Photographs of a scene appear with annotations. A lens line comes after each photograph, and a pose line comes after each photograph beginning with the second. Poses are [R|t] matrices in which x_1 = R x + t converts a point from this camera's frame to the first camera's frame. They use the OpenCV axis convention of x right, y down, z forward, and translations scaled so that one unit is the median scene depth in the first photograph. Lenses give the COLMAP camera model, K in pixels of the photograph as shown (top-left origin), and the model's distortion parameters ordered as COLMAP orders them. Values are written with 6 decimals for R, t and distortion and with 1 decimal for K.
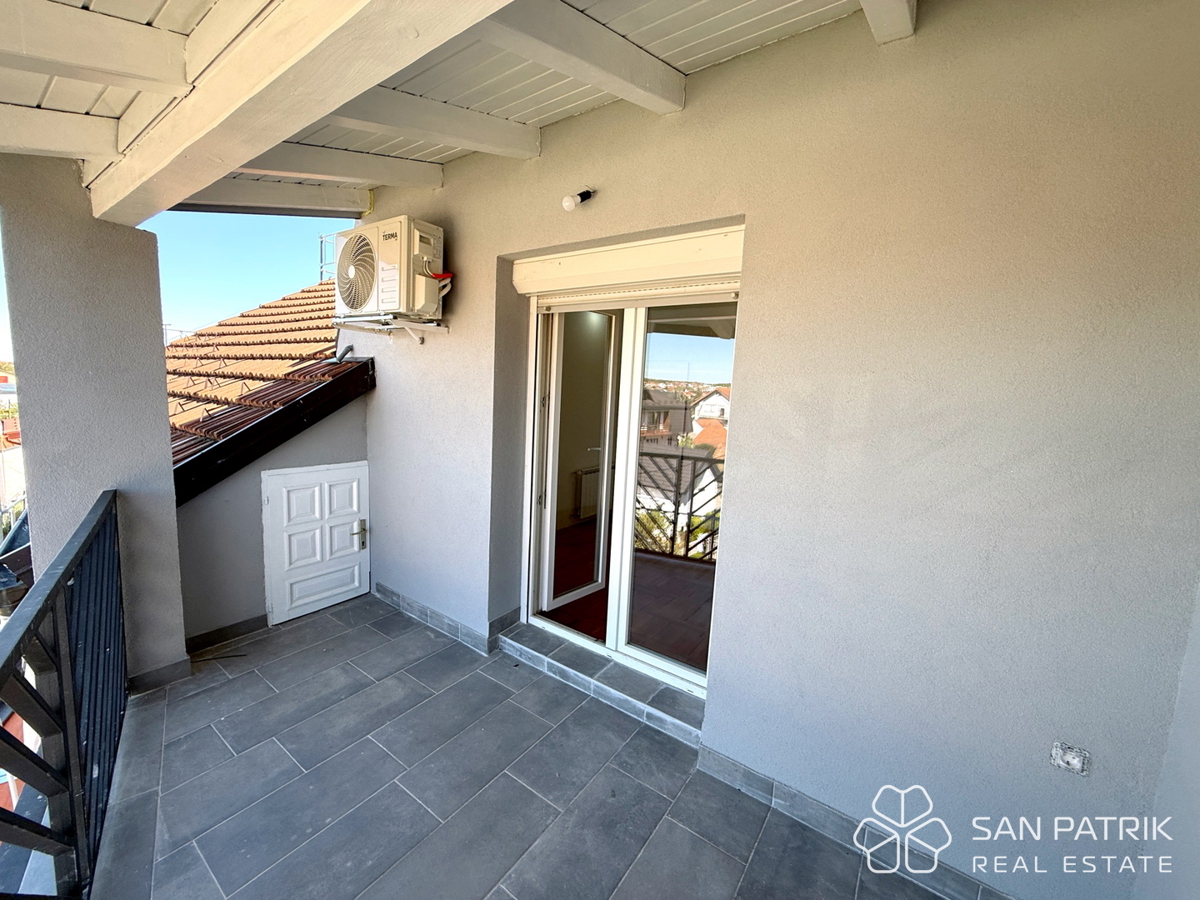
lens RADIAL K [[478.1, 0, 596.5], [0, 478.1, 448.4], [0, 0, 1]] dist [-0.000173, -0.000191]
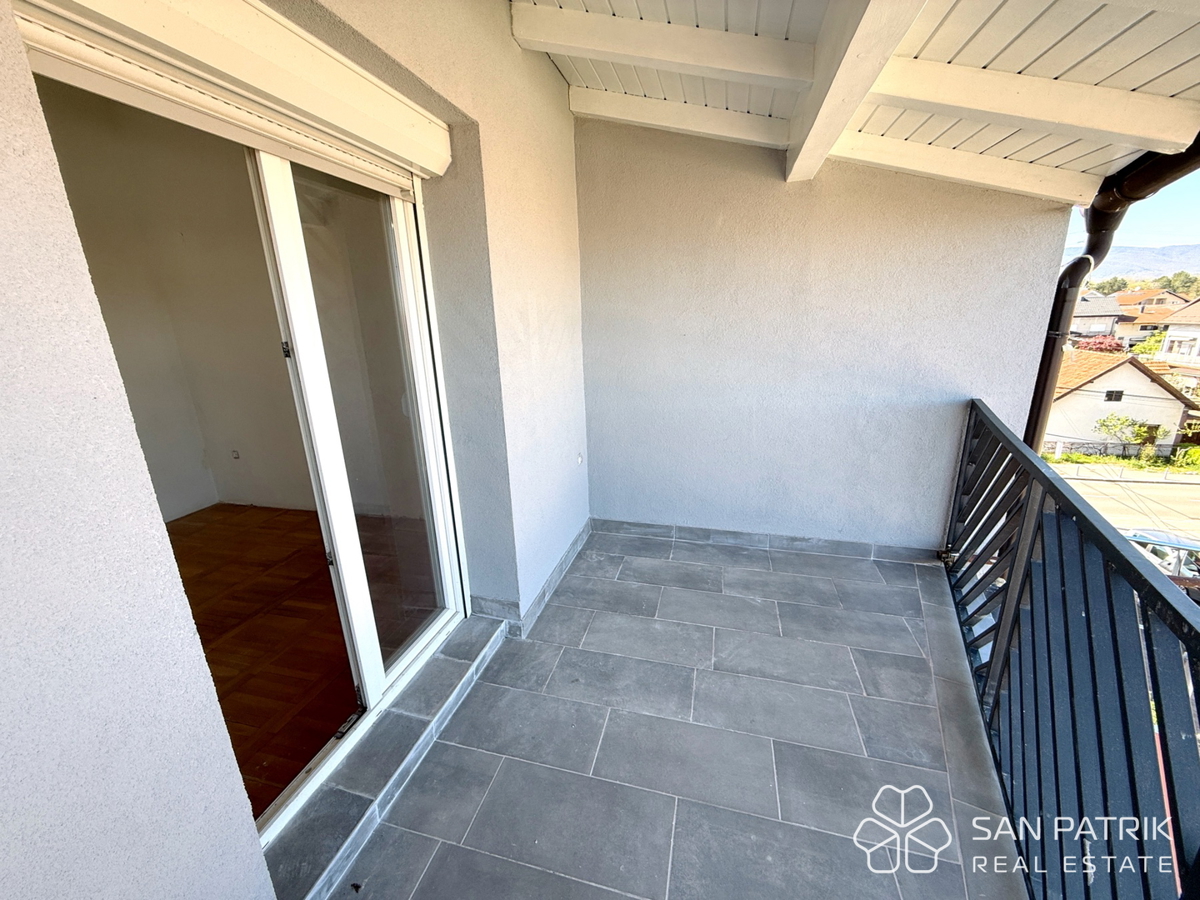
lens RADIAL K [[478.1, 0, 596.5], [0, 478.1, 448.4], [0, 0, 1]] dist [-0.000173, -0.000191]
pose [[-0.357862, -0.286385, 0.888774, -0.726548], [0.129933, 0.927276, 0.351108, -0.145300], [-0.924690, 0.241130, -0.294626, 1.024688]]
